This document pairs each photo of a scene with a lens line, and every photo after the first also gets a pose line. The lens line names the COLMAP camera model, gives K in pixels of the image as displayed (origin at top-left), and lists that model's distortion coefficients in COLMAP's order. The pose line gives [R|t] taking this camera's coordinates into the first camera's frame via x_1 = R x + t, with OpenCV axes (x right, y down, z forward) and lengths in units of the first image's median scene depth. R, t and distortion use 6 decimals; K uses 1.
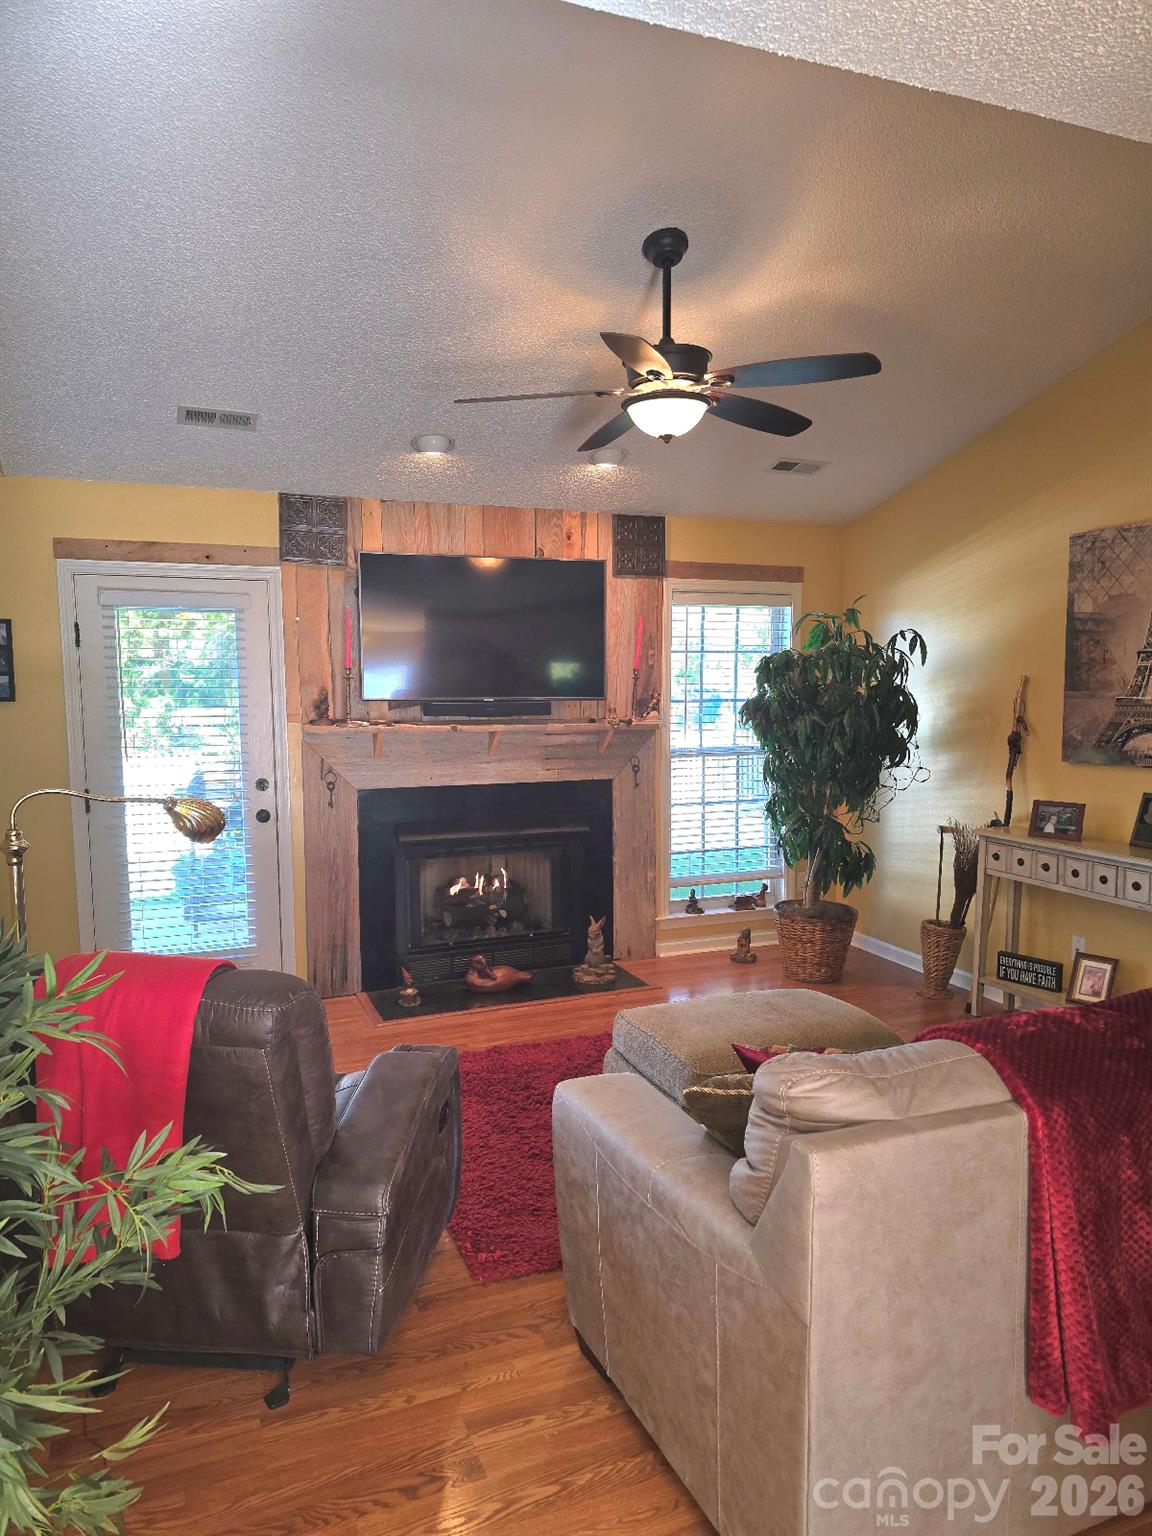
lens RADIAL K [[1037.5, 0, 584.7], [0, 1037.5, 779.4], [0, 0, 1]] dist [0.063797, -0.047690]
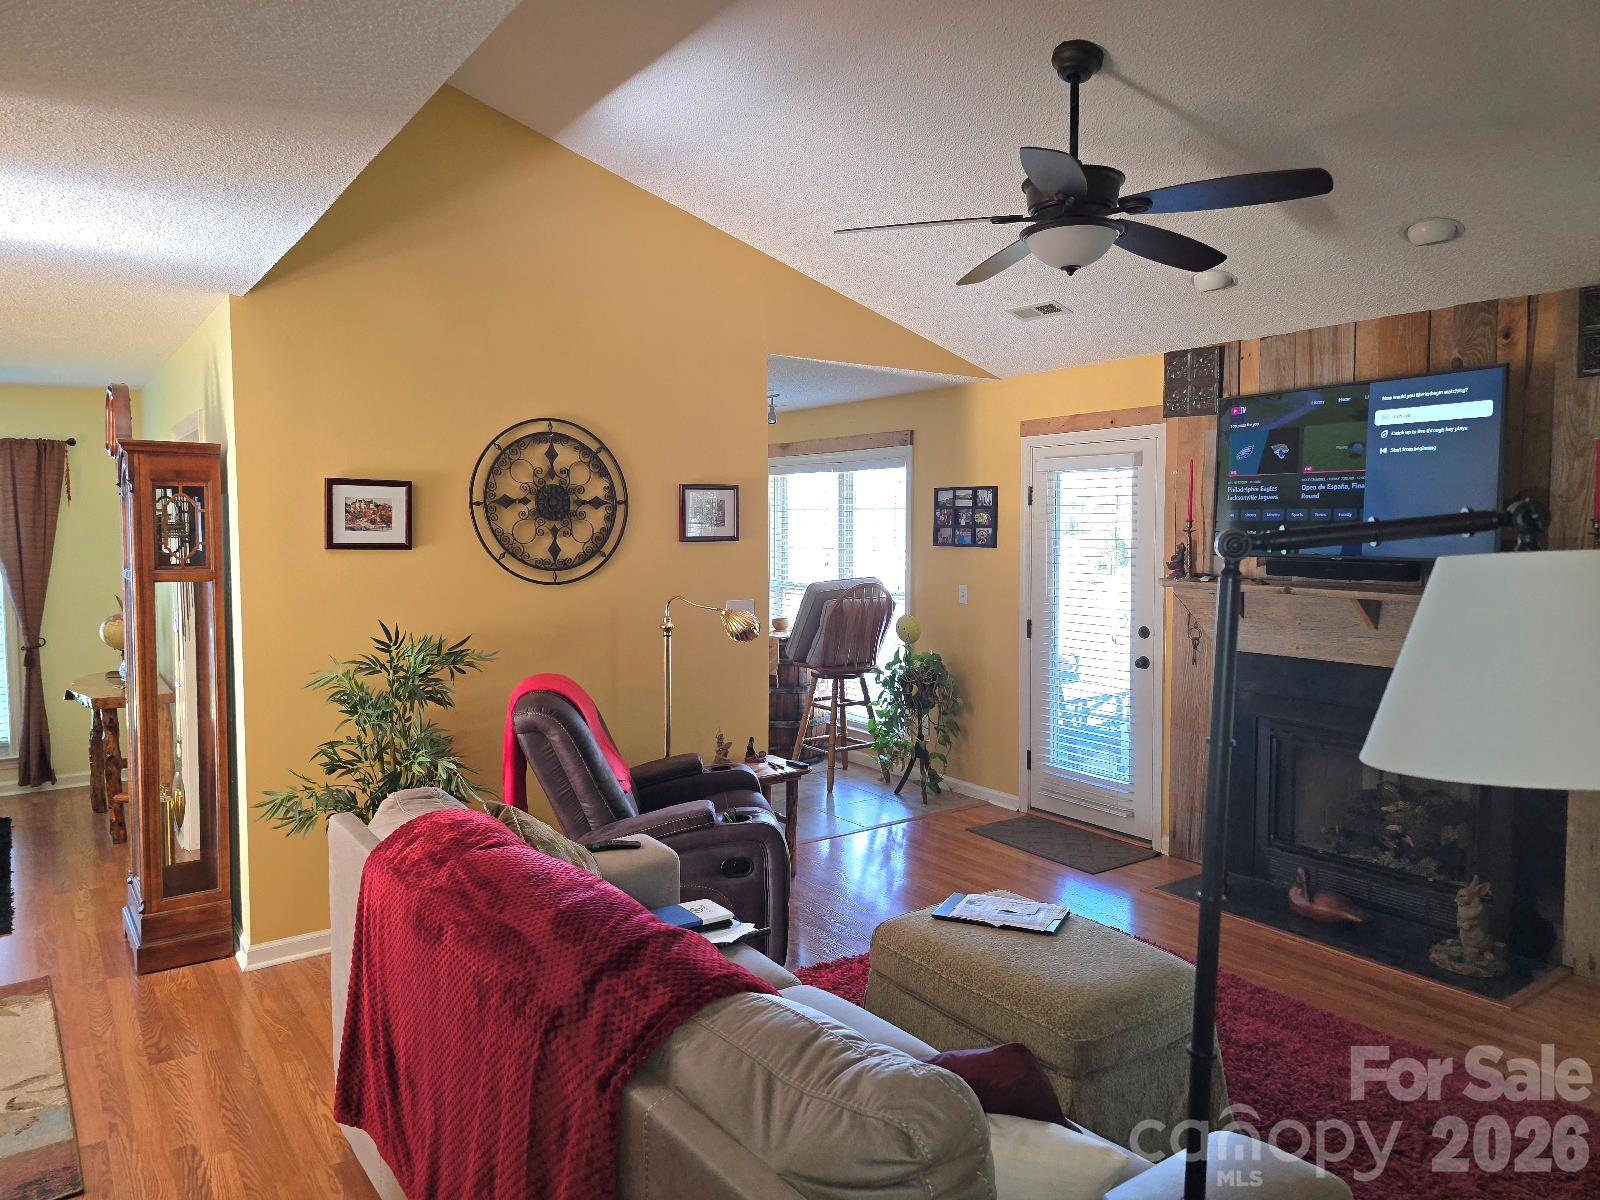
lens RADIAL K [[1080.7, 0, 807.3], [0, 1080.7, 593.2], [0, 0, 1]] dist [0.063797, -0.047690]
pose [[0.228023, 0.068129, -0.971269, 0.656853], [-0.097646, 0.994120, 0.046808, -0.051241], [0.968747, 0.084167, 0.233335, 0.410294]]
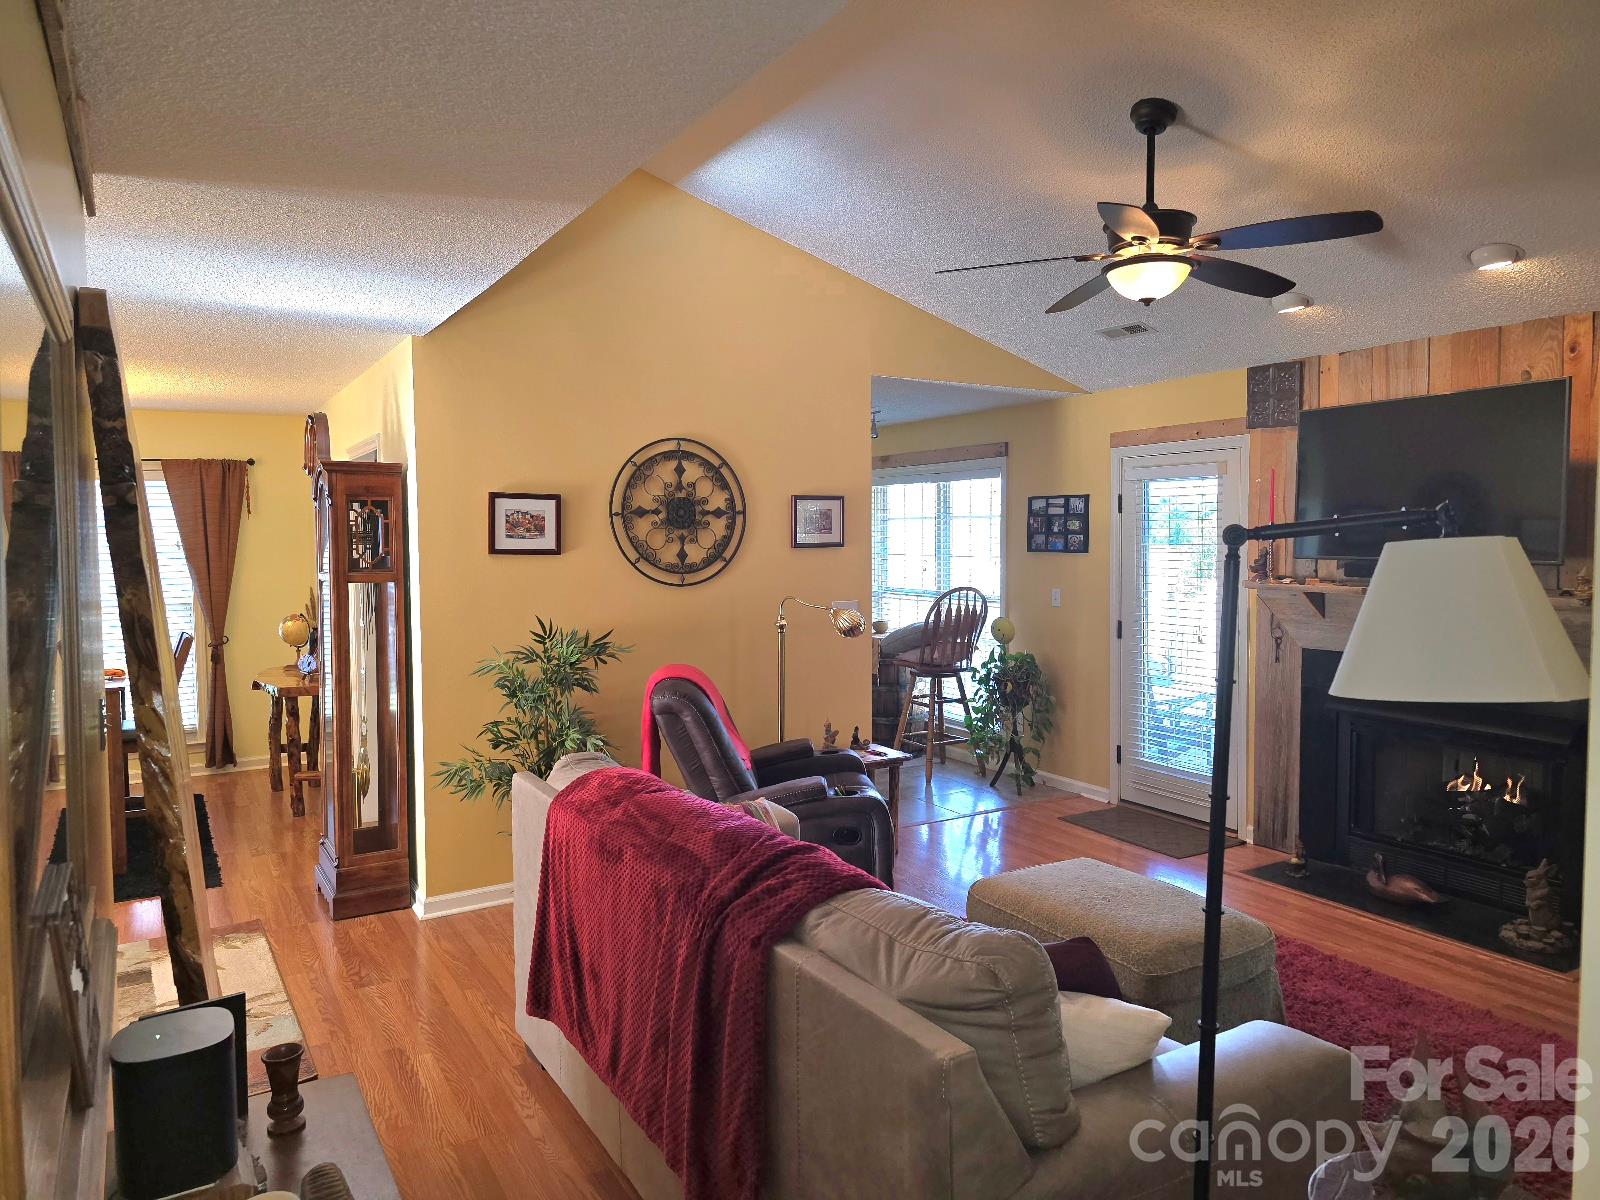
lens RADIAL K [[1080.7, 0, 816.4], [0, 1080.7, 595.2], [0, 0, 1]] dist [0.063797, -0.047690]
pose [[0.149538, 0.060134, -0.986926, 0.745524], [-0.094435, 0.994455, 0.046284, -0.045464], [0.984236, 0.086279, 0.154387, 0.384753]]
